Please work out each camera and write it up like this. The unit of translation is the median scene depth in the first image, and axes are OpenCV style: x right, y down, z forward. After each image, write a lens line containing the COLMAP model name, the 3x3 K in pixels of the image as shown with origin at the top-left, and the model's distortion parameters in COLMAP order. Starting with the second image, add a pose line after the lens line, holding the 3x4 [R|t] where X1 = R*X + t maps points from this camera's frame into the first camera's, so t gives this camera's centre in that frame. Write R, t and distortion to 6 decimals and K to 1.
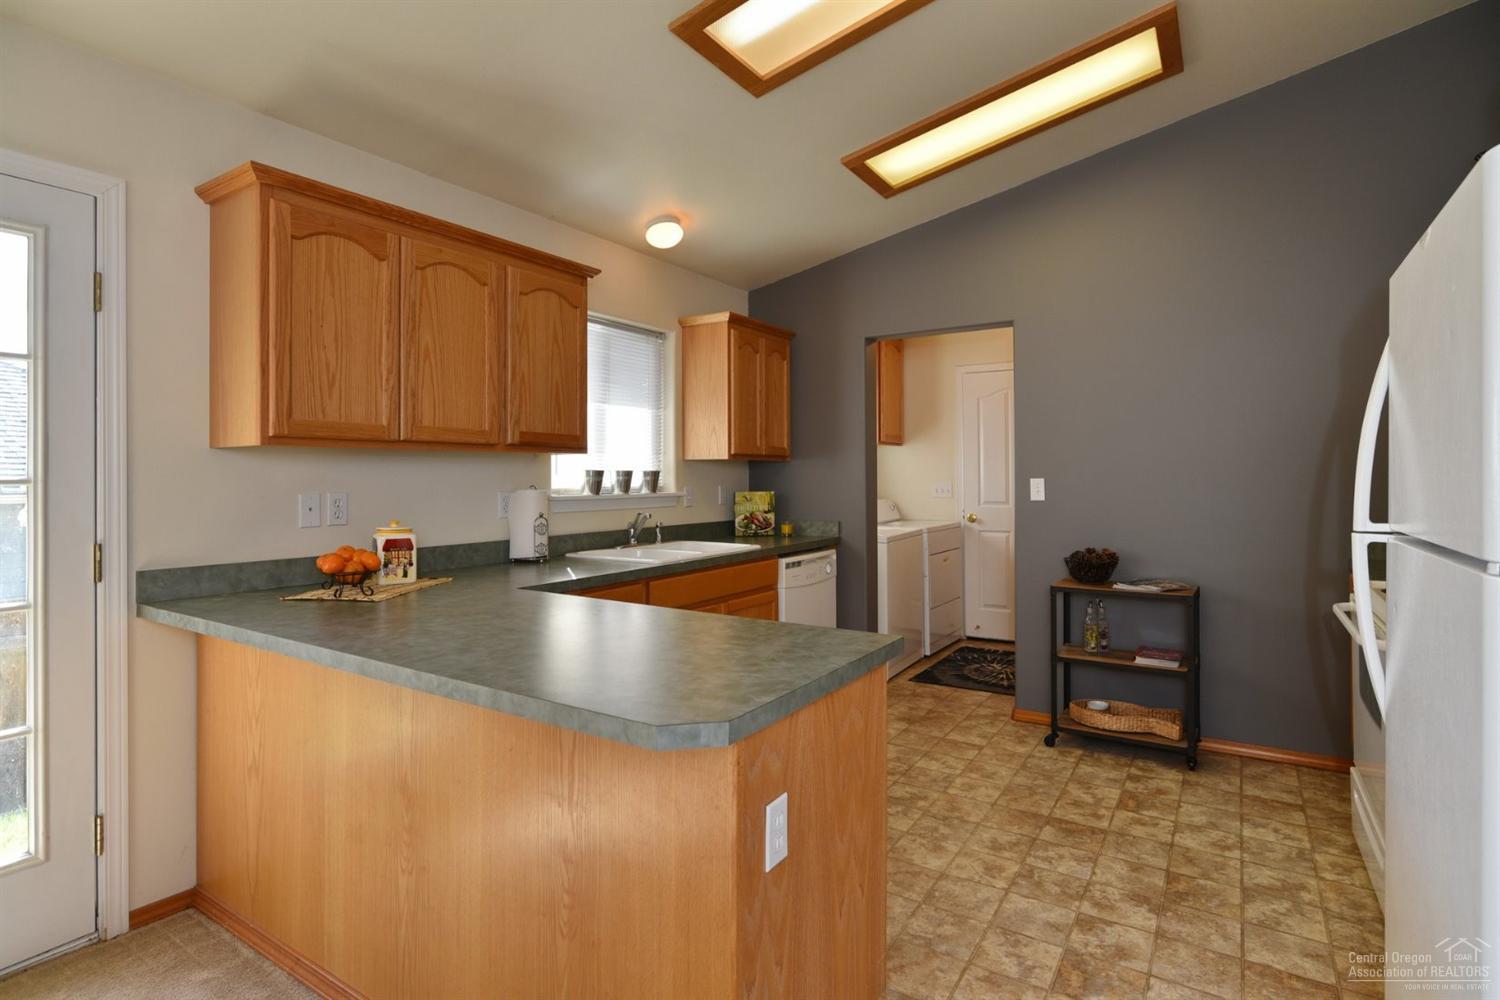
lens RADIAL K [[772.5, 0, 752.4], [0, 772.5, 469.9], [0, 0, 1]] dist [-0.004076, -0.000105]
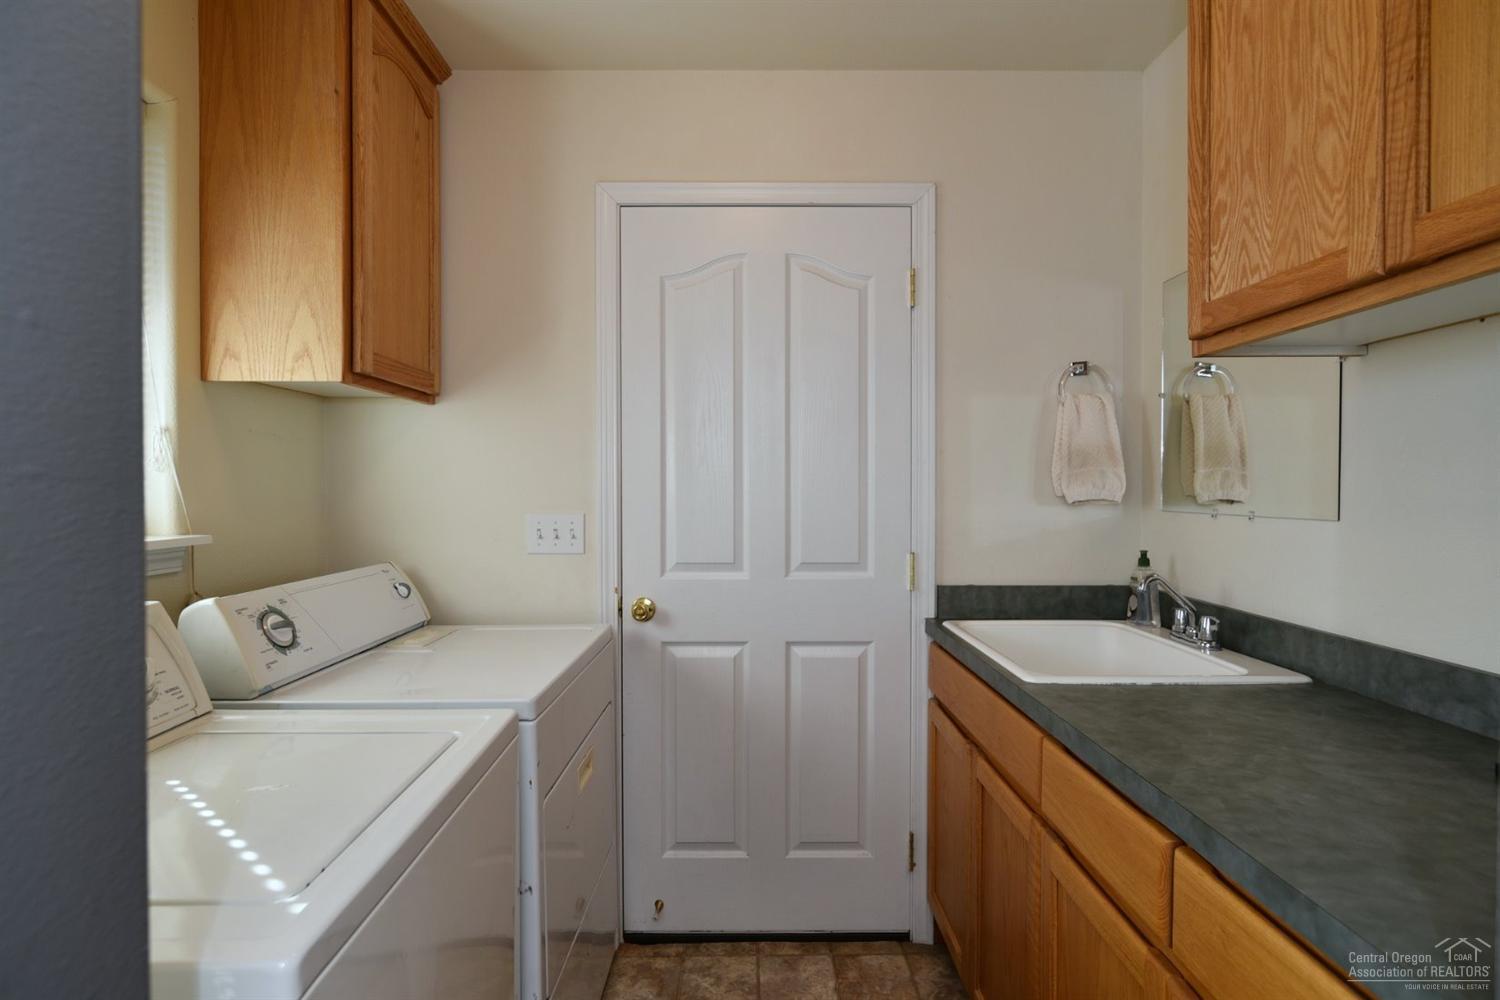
lens RADIAL K [[732.4, 0, 754.0], [0, 732.4, 504.4], [0, 0, 1]] dist [-0.003685, -0.000281]
pose [[0.833048, -0.006926, 0.553157, 0.218271], [-0.006912, 0.999713, 0.022927, 0.007785], [-0.553157, -0.022922, 0.832762, 1.083886]]
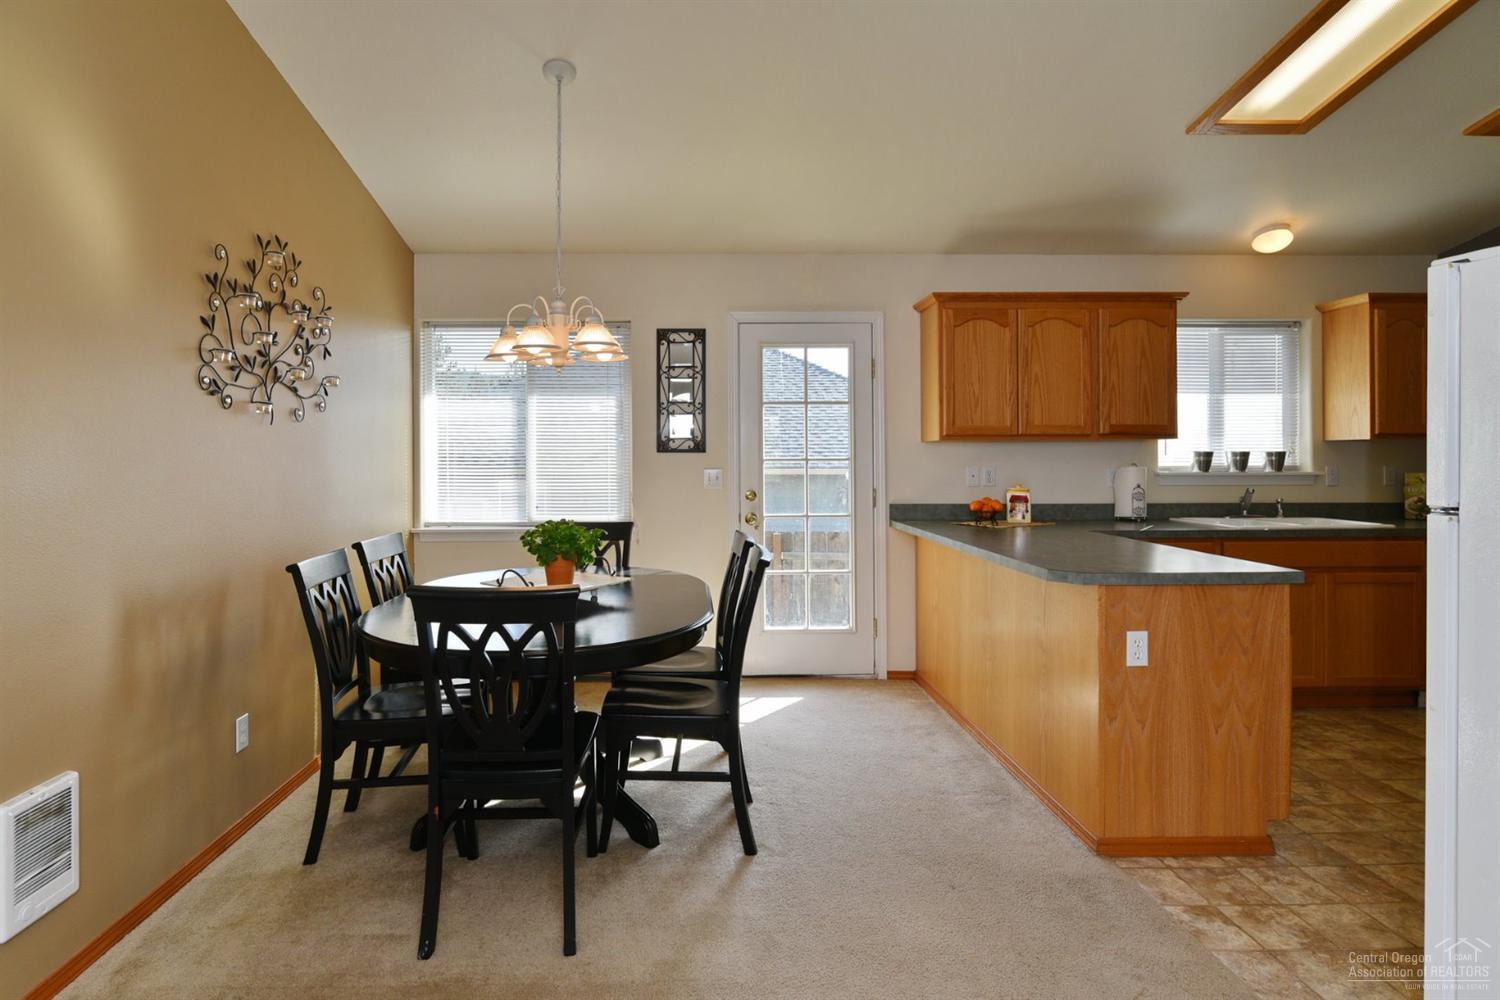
lens RADIAL K [[783.5, 0, 685.0], [0, 783.5, 457.1], [0, 0, 1]] dist [-0.000022, 0.000536]
pose [[0.549393, -0.000675, -0.835564, 0.370197], [0.008182, 0.999956, 0.004572, -0.002976], [0.835524, -0.009349, 0.549374, -0.342090]]
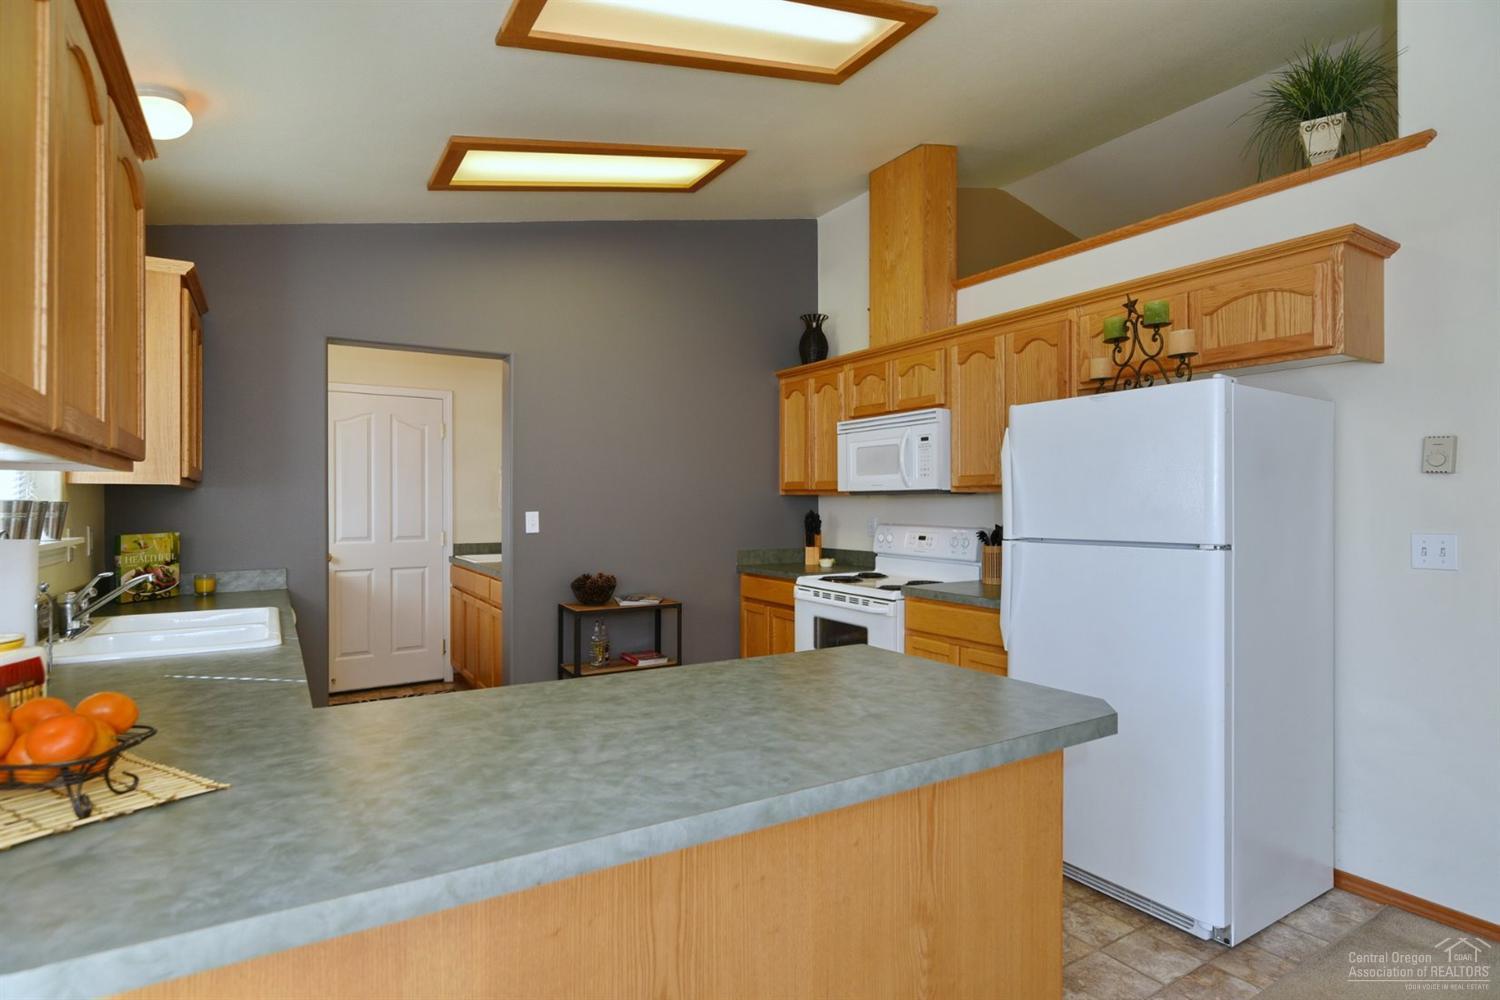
lens RADIAL K [[764.5, 0, 749.7], [0, 764.5, 504.3], [0, 0, 1]] dist [-0.003920, -0.000137]
pose [[0.424415, 0.003317, 0.905462, -0.463490], [-0.006252, 0.999980, -0.000733, 0.000098], [-0.905446, -0.005350, 0.424428, 0.316465]]
